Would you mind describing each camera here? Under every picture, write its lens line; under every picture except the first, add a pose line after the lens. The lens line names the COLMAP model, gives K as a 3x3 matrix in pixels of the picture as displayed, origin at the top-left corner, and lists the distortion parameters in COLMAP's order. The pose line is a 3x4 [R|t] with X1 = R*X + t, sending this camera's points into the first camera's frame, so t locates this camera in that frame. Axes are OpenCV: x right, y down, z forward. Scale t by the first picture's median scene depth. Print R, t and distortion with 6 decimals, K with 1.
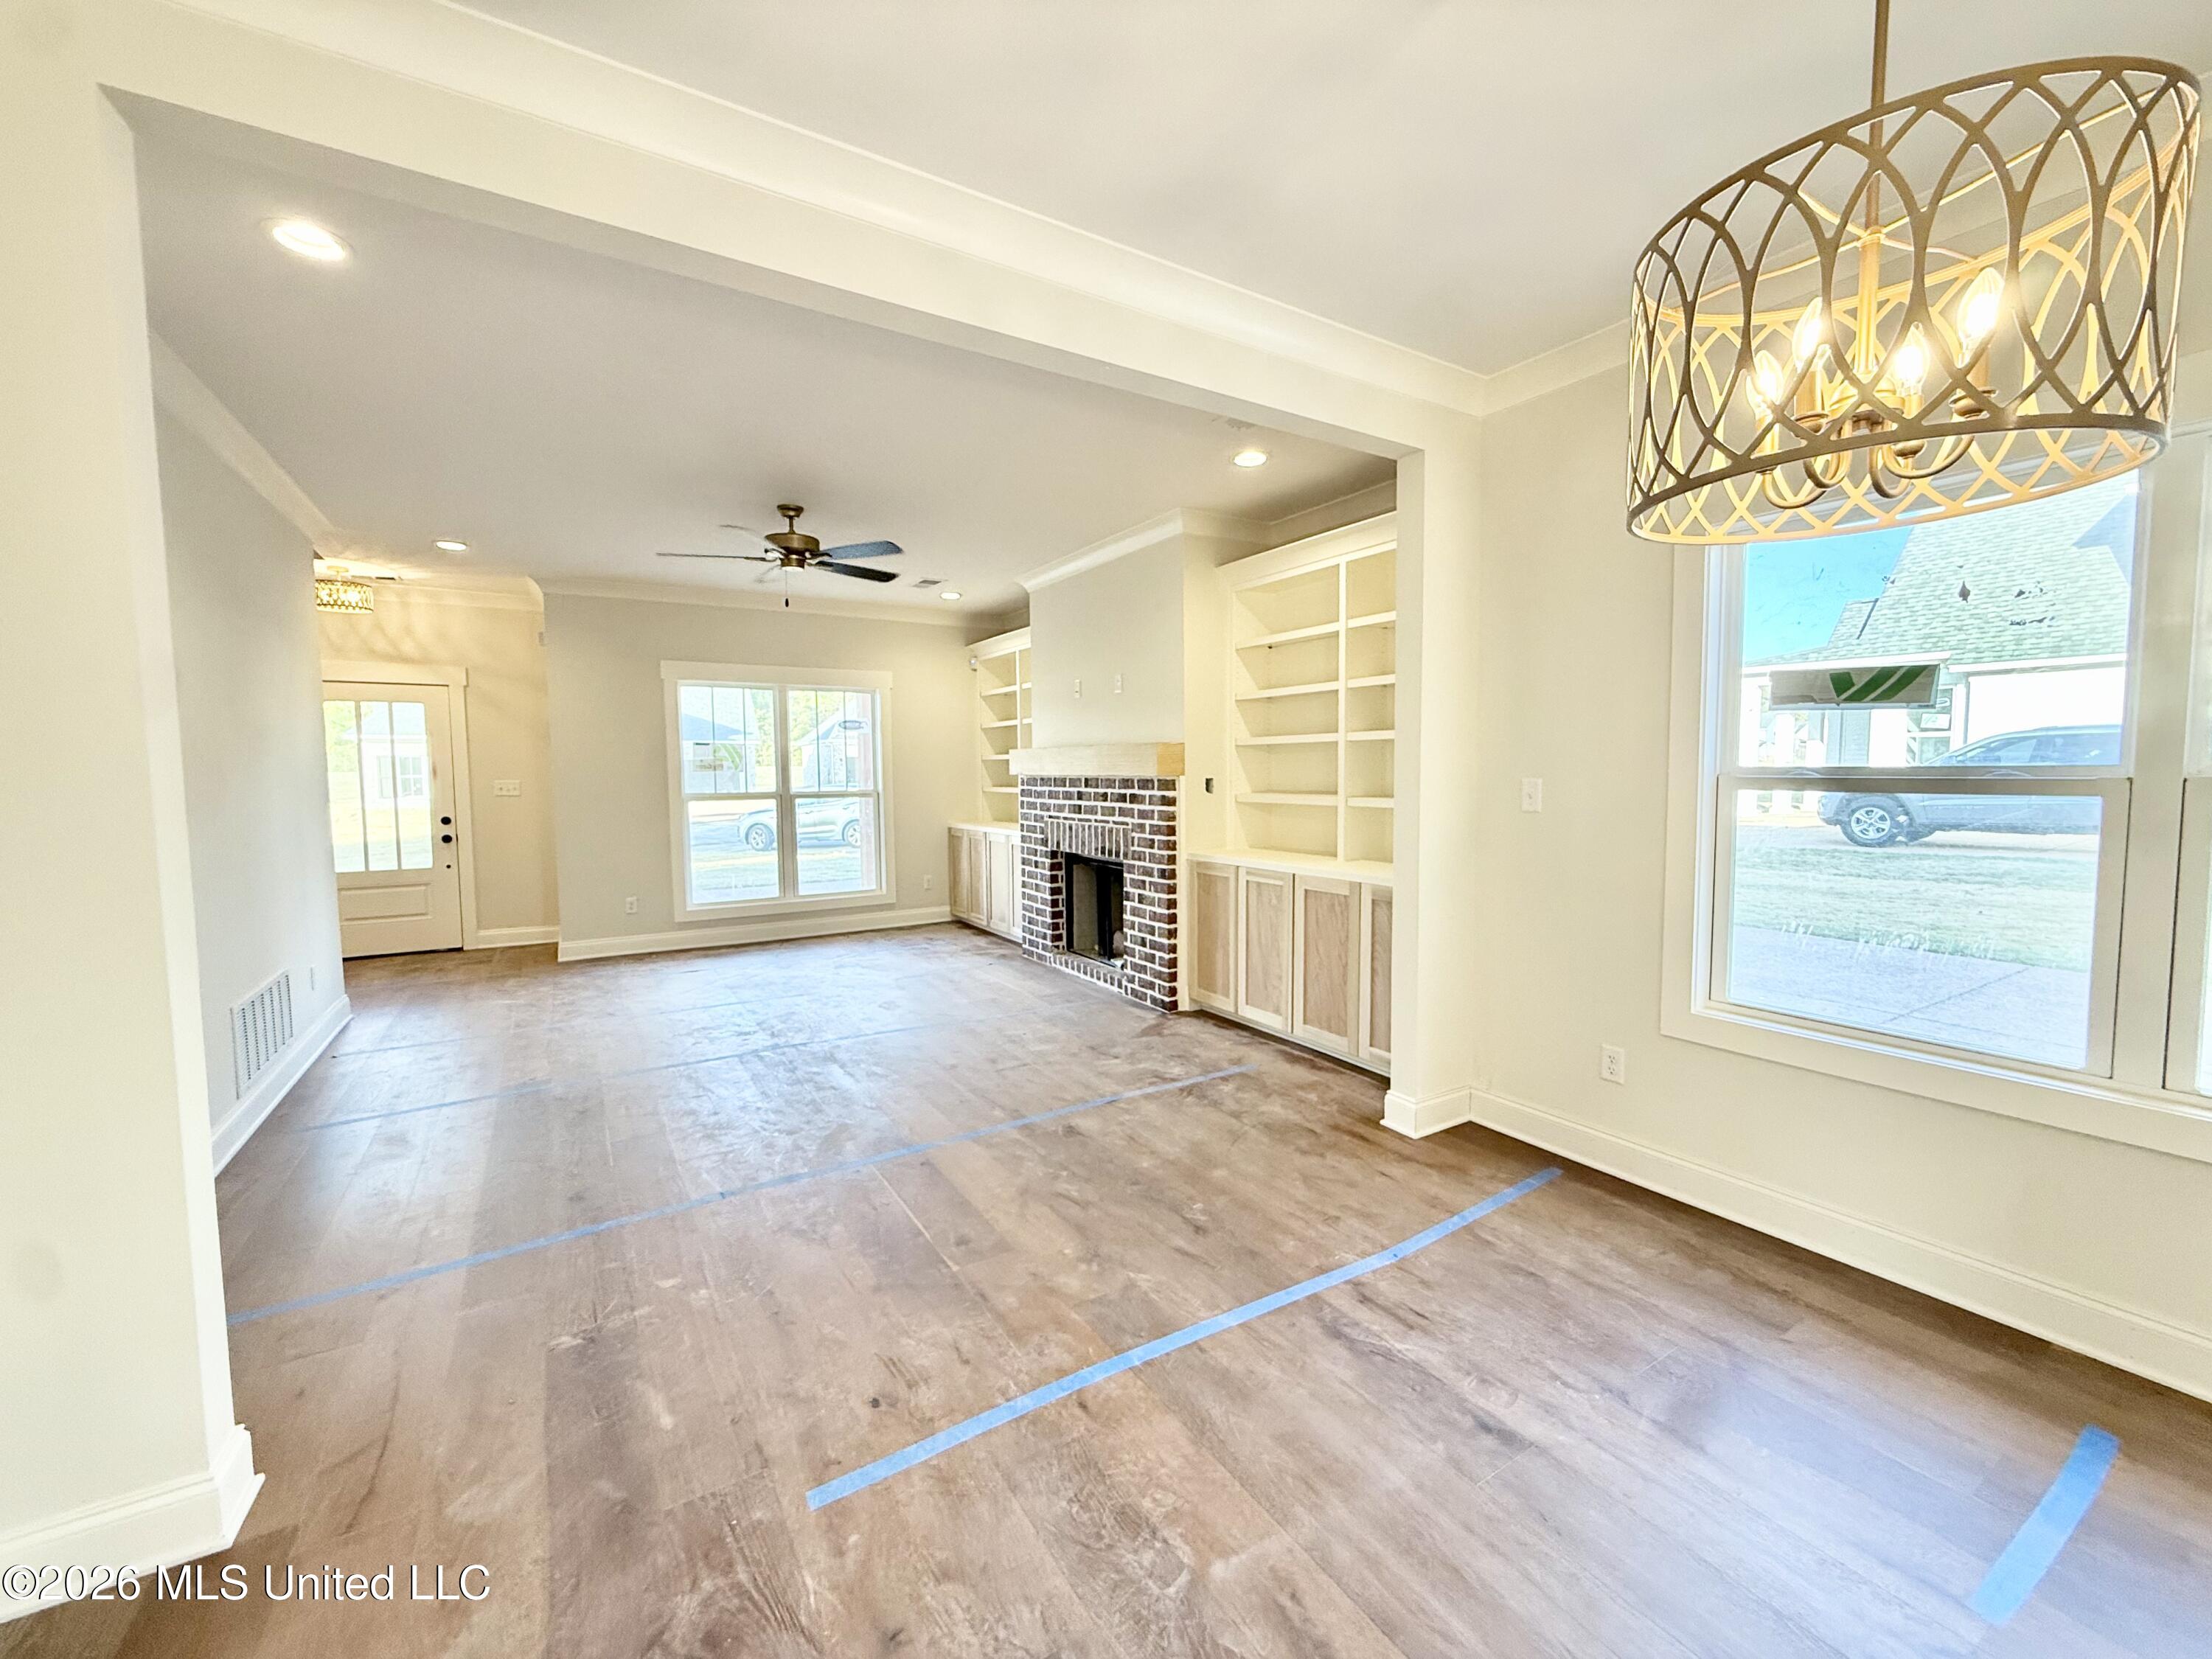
lens RADIAL K [[886.6, 0, 1107.6], [0, 886.6, 834.8], [0, 0, 1]] dist [-0.000096, -0.000030]
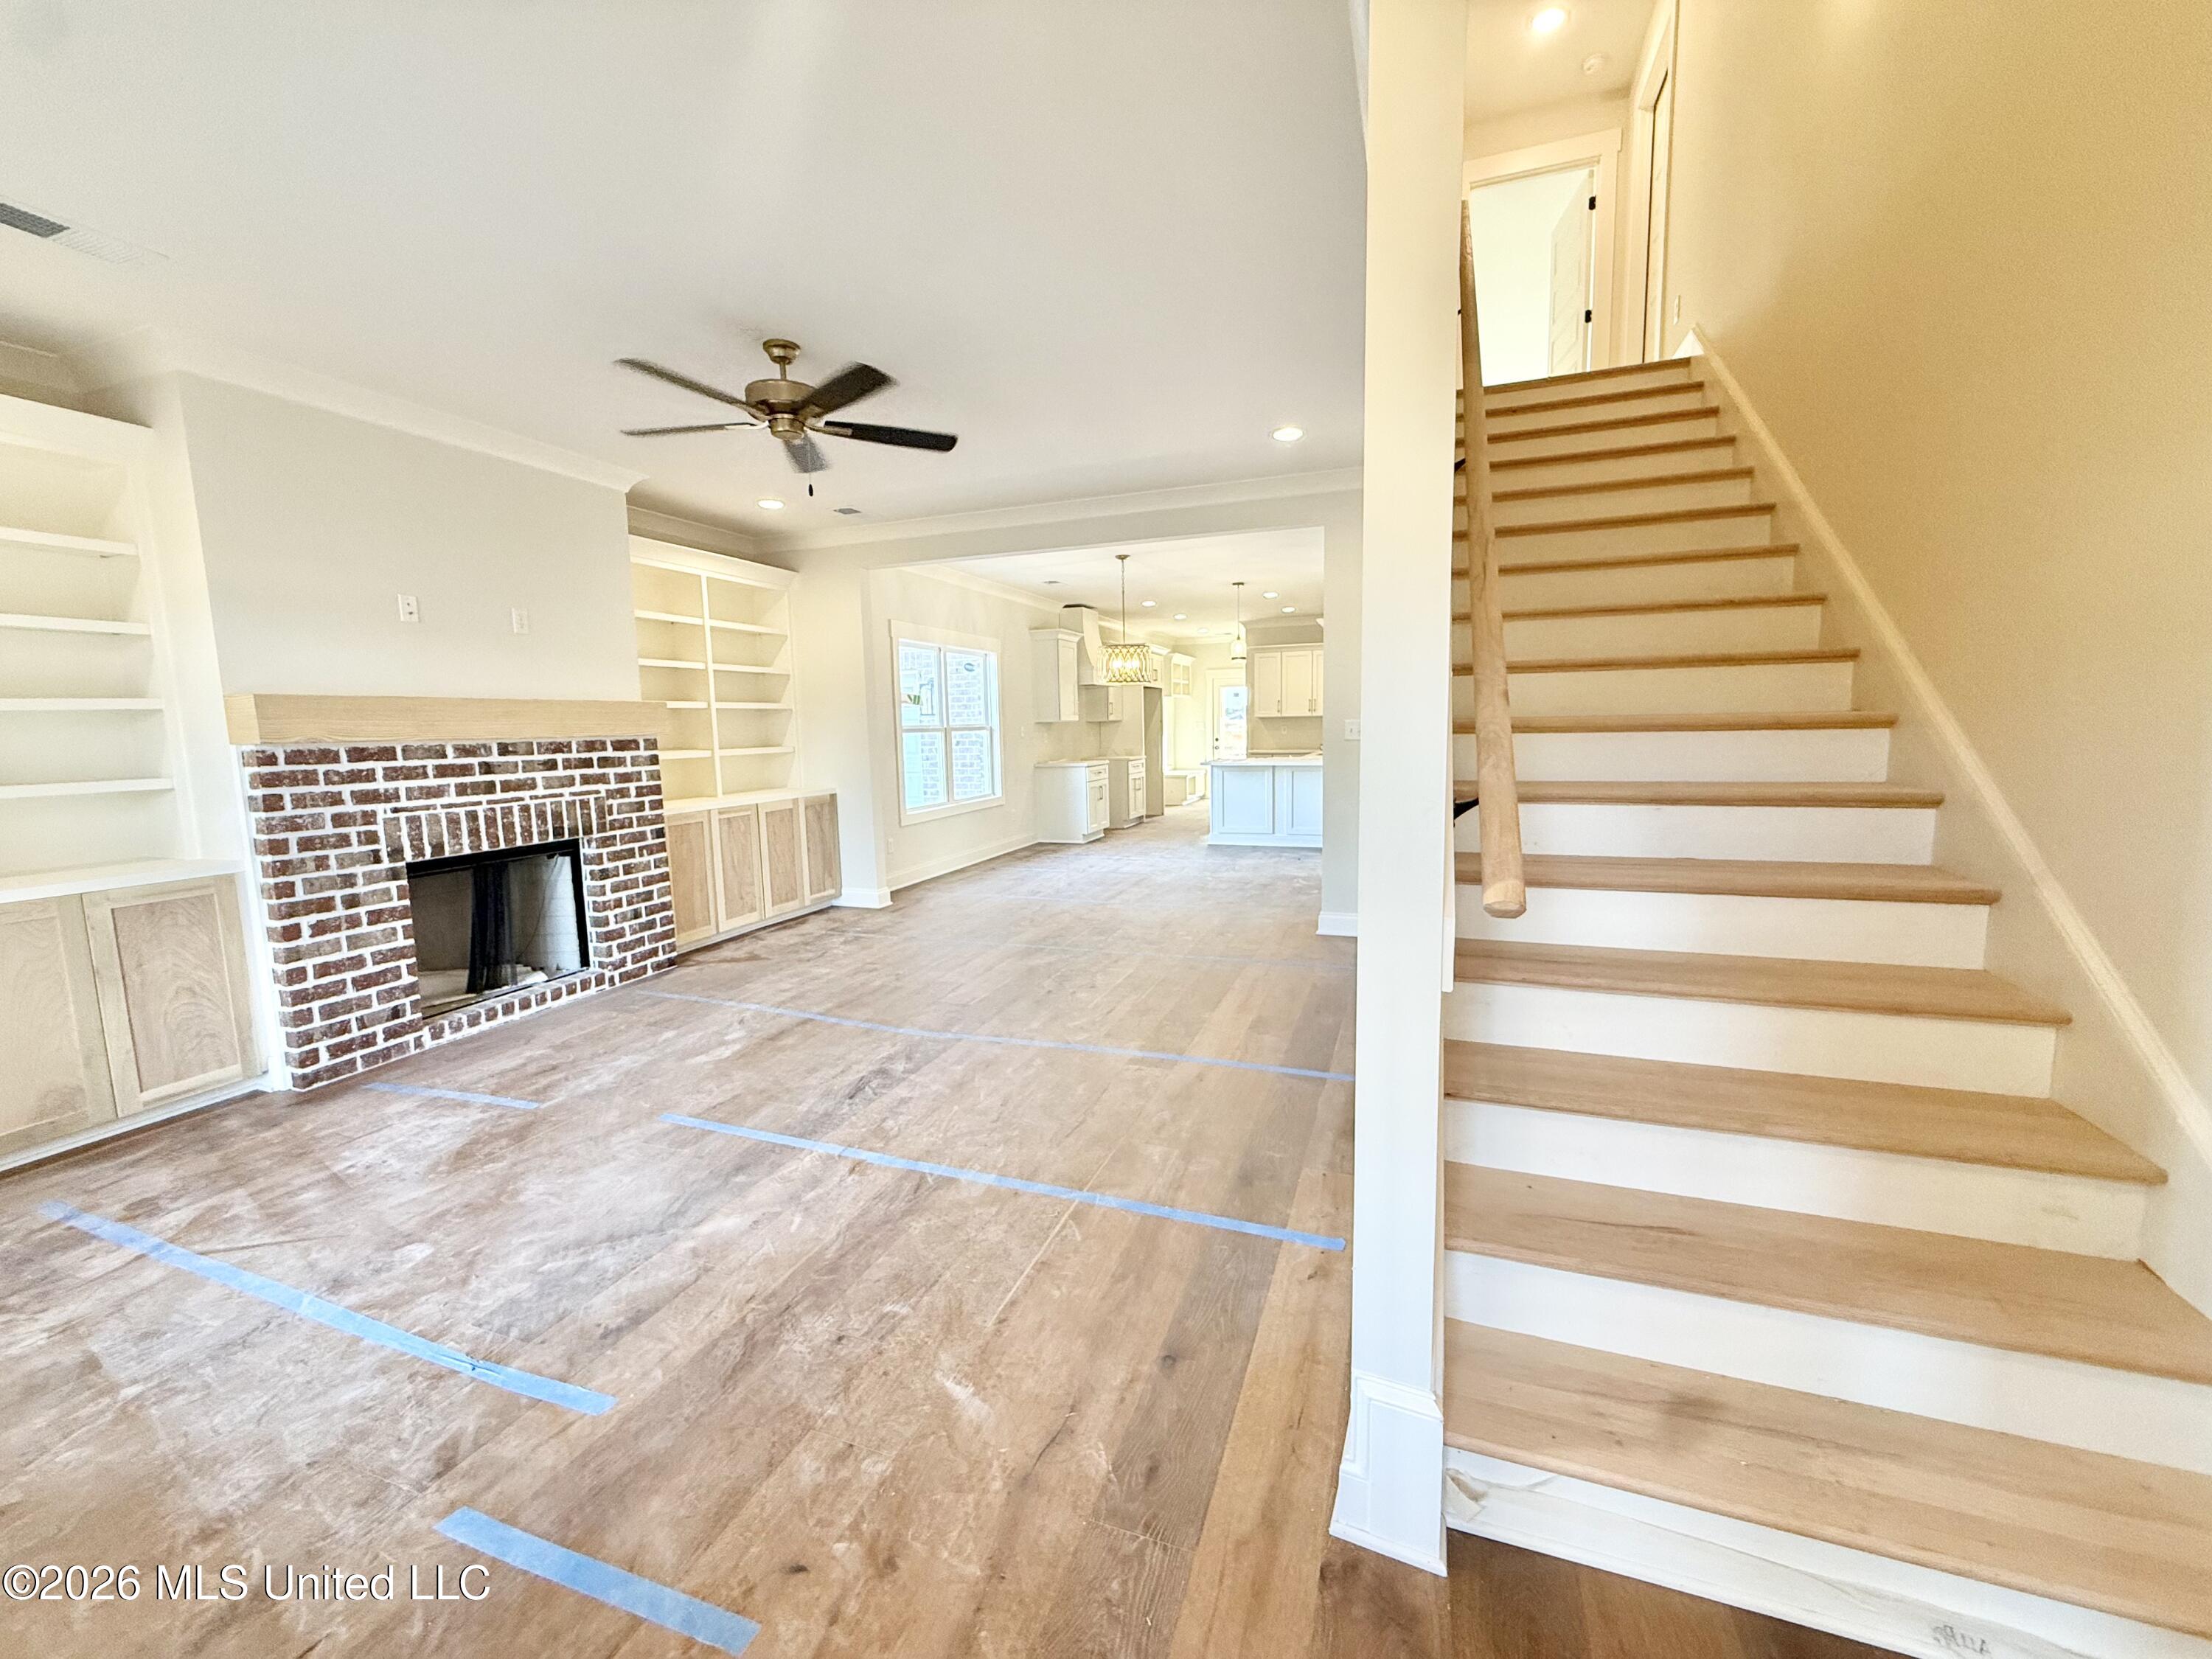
lens RADIAL K [[886.6, 0, 1111.6], [0, 886.6, 824.7], [0, 0, 1]] dist [-0.000096, -0.000030]
pose [[-0.618614, -0.071604, 0.782426, -0.987294], [0.082803, 0.984352, 0.155550, -0.075251], [-0.781320, 0.161012, -0.603004, 1.144430]]
